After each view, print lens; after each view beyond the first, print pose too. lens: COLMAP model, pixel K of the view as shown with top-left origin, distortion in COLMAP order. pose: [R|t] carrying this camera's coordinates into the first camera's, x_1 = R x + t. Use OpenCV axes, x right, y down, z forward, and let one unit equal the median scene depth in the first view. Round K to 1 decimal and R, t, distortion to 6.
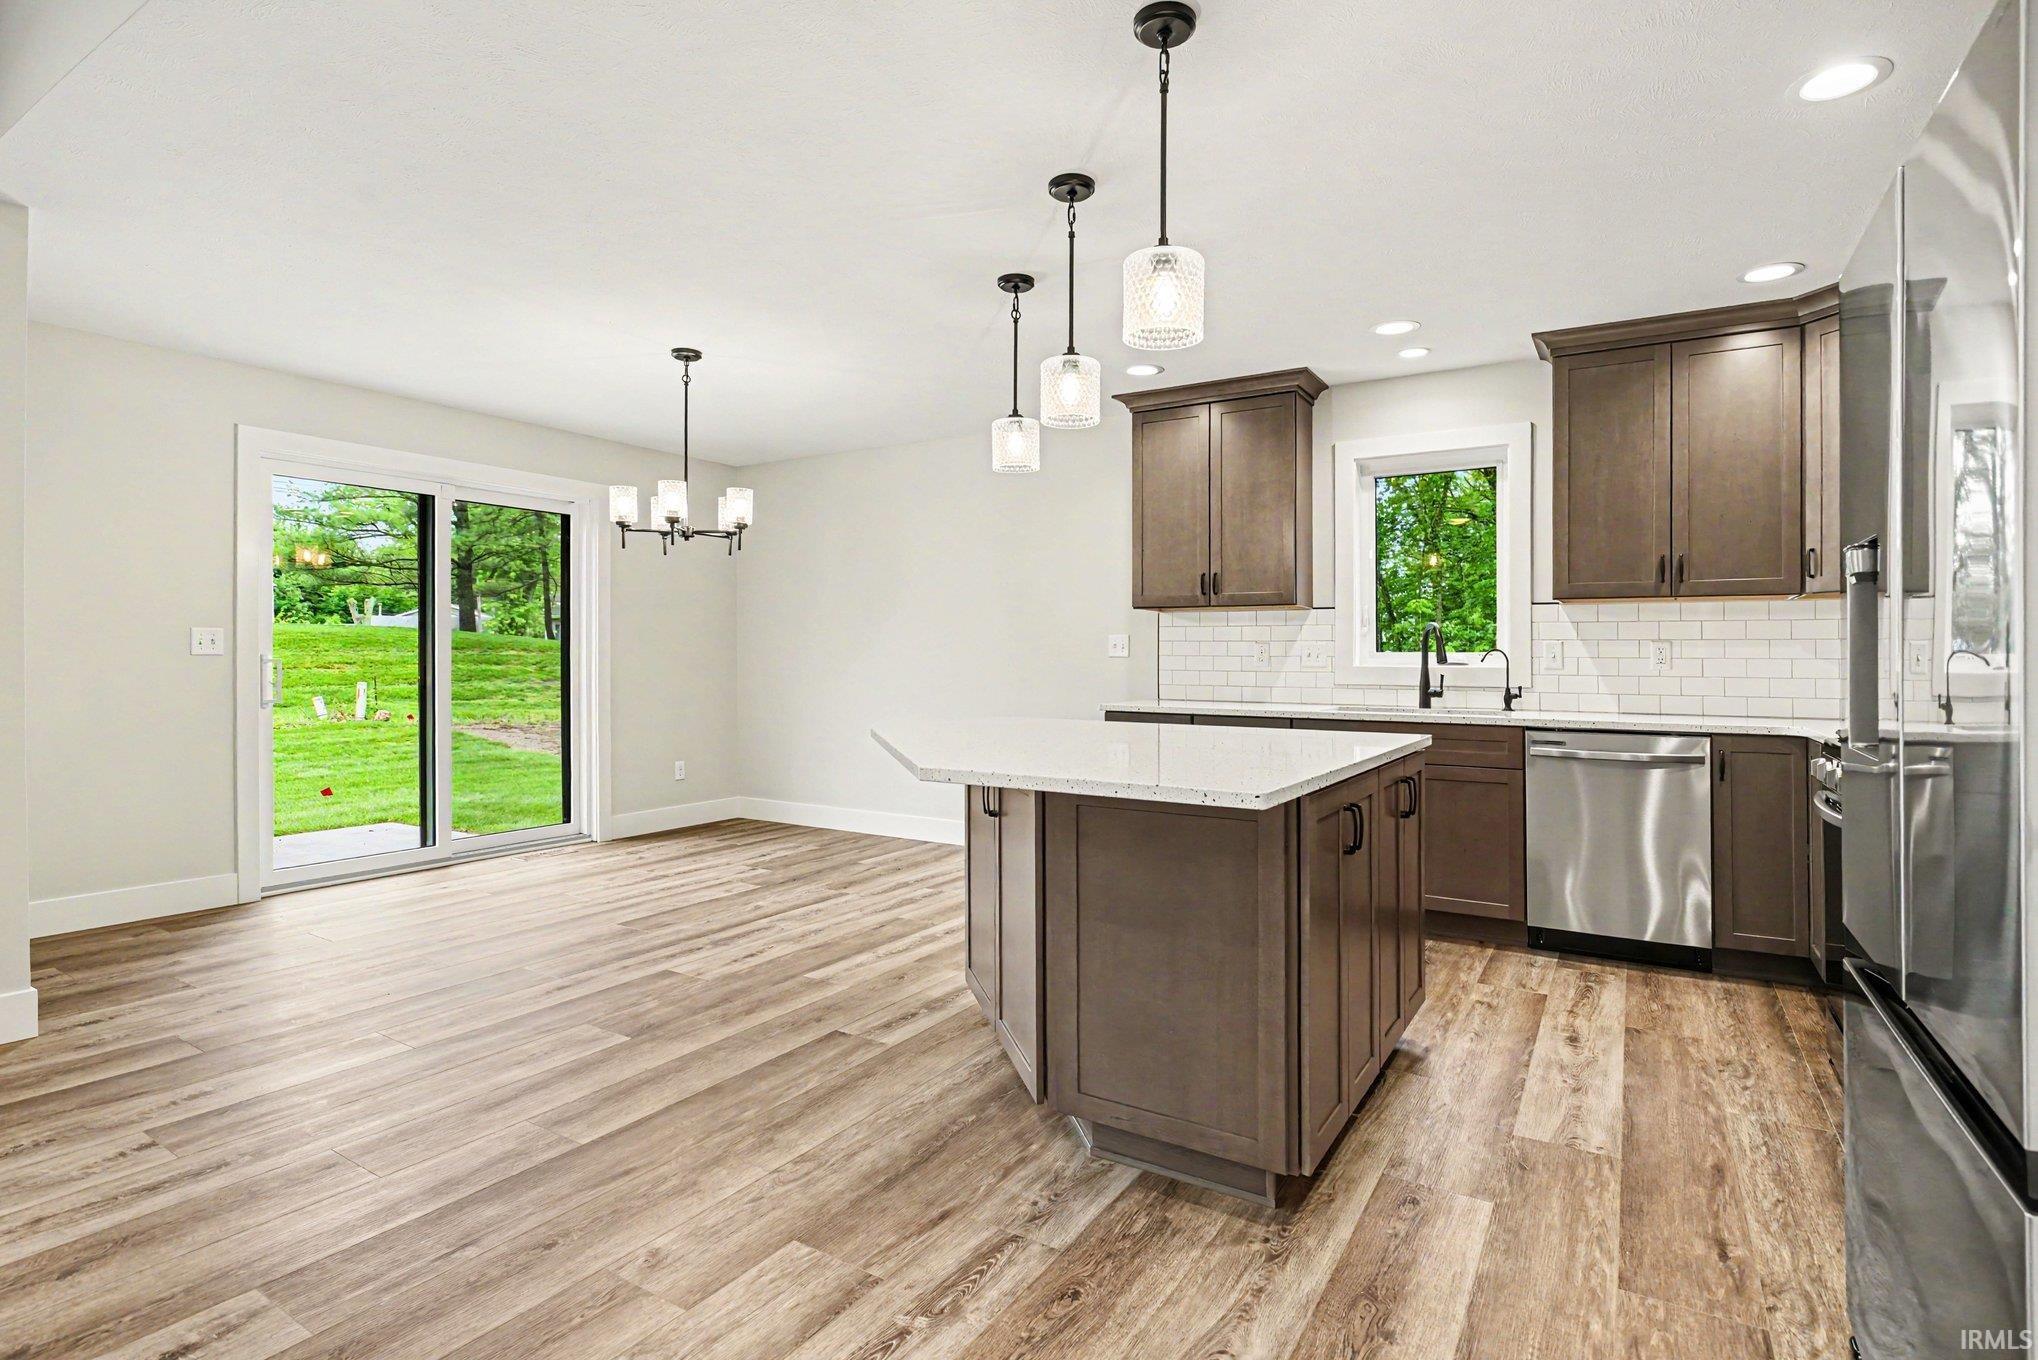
lens RADIAL K [[997.9, 0, 1034.2], [0, 997.9, 663.8], [0, 0, 1]] dist [-0.026601, -0.001381]
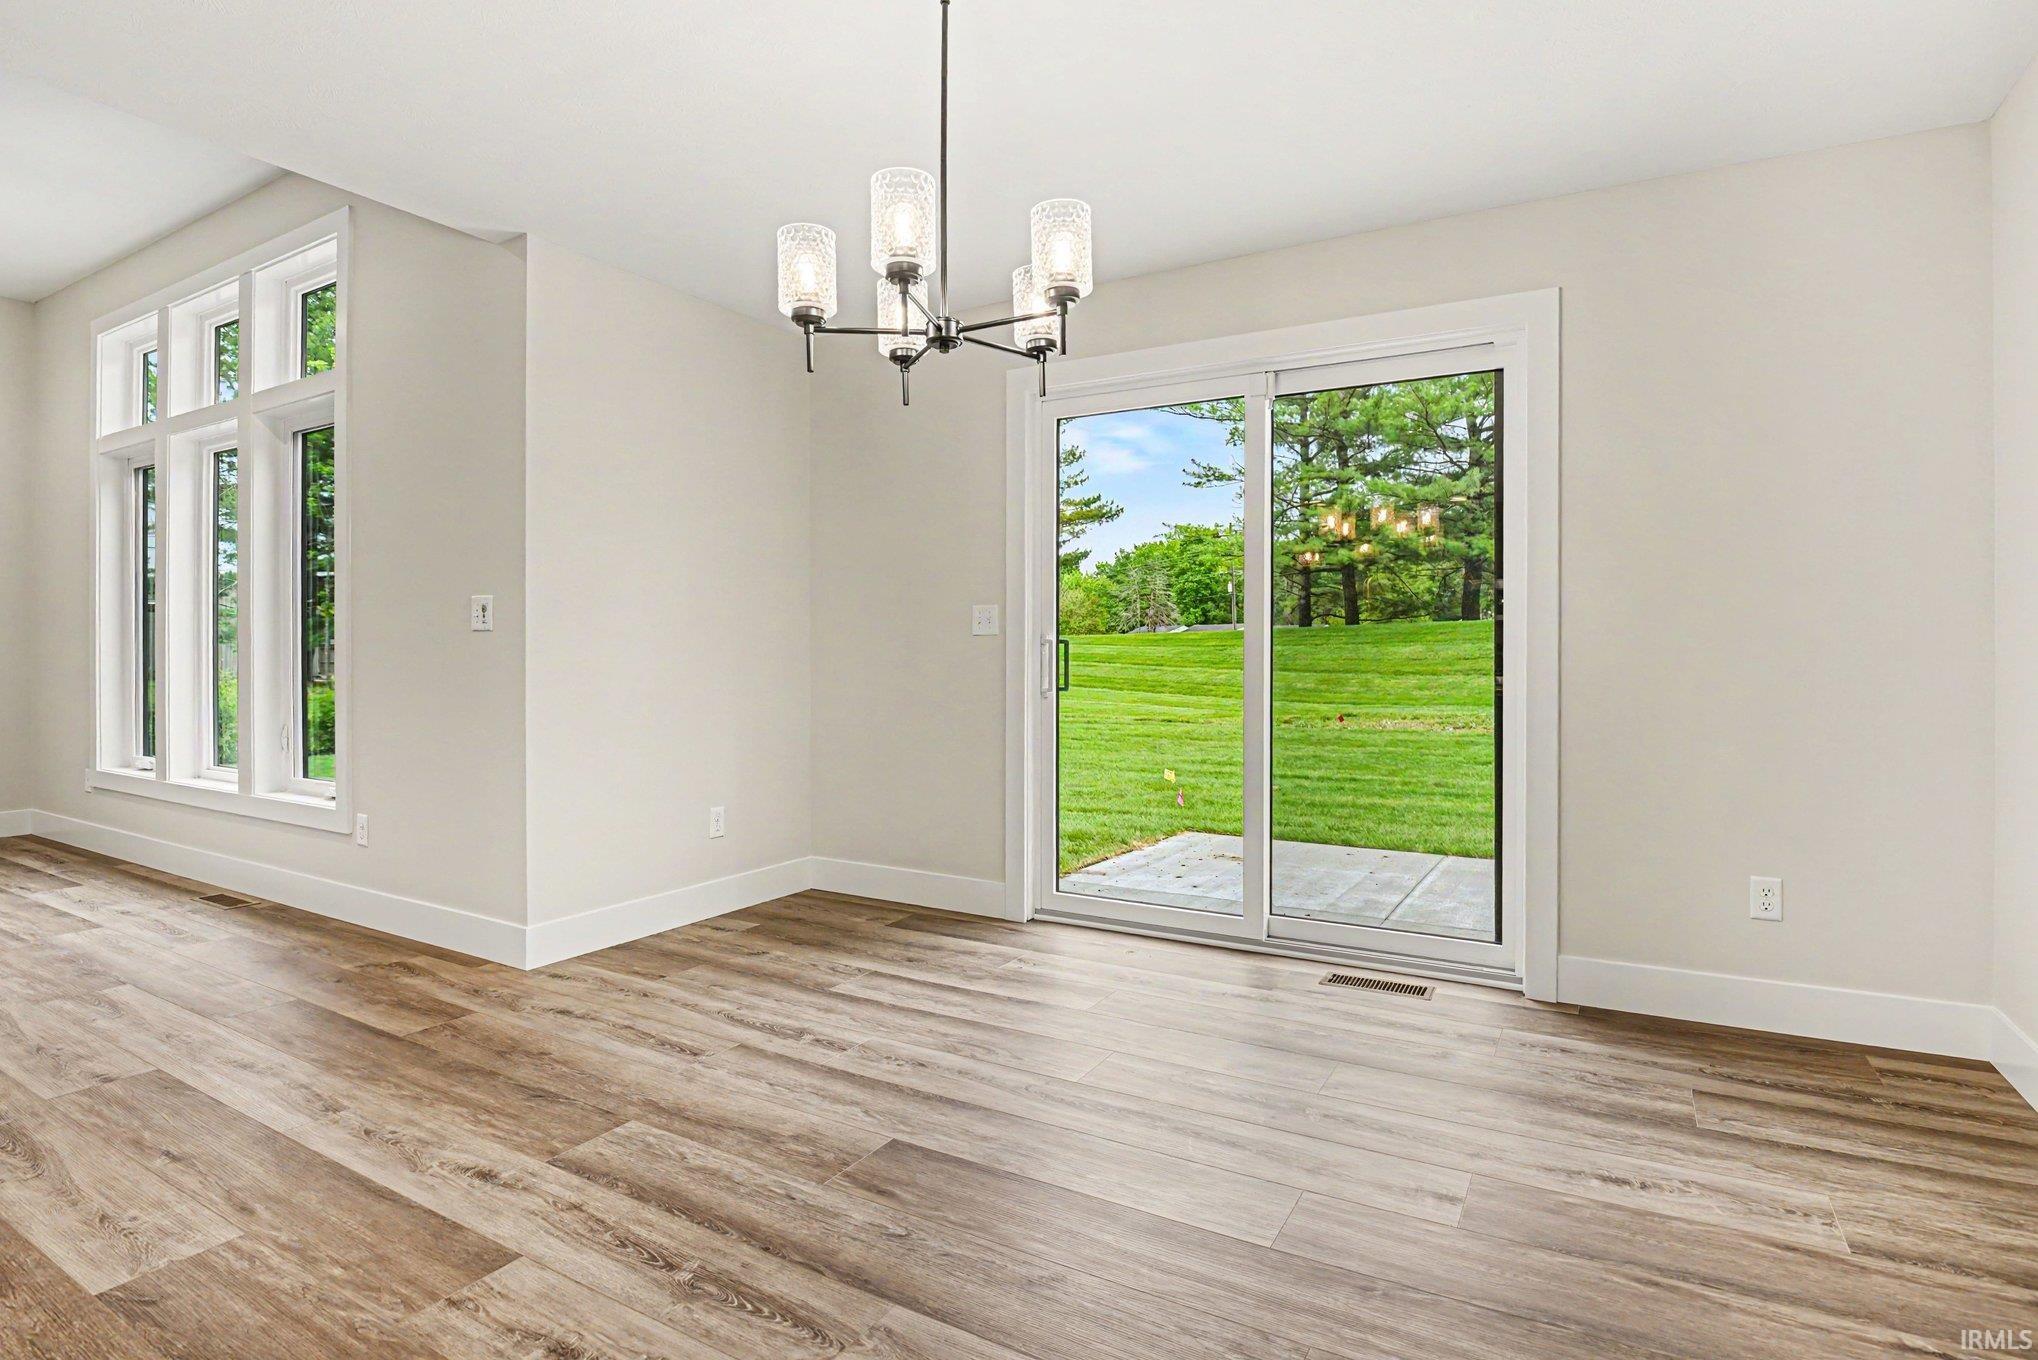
lens RADIAL K [[1012.5, 0, 959.4], [0, 1012.5, 684.6], [0, 0, 1]] dist [-0.020791, -0.004532]
pose [[-0.001282, -0.000723, -0.999999, 0.077109], [-0.005040, 0.999987, -0.000717, 0.039343], [0.999986, 0.005039, -0.001286, 1.041834]]
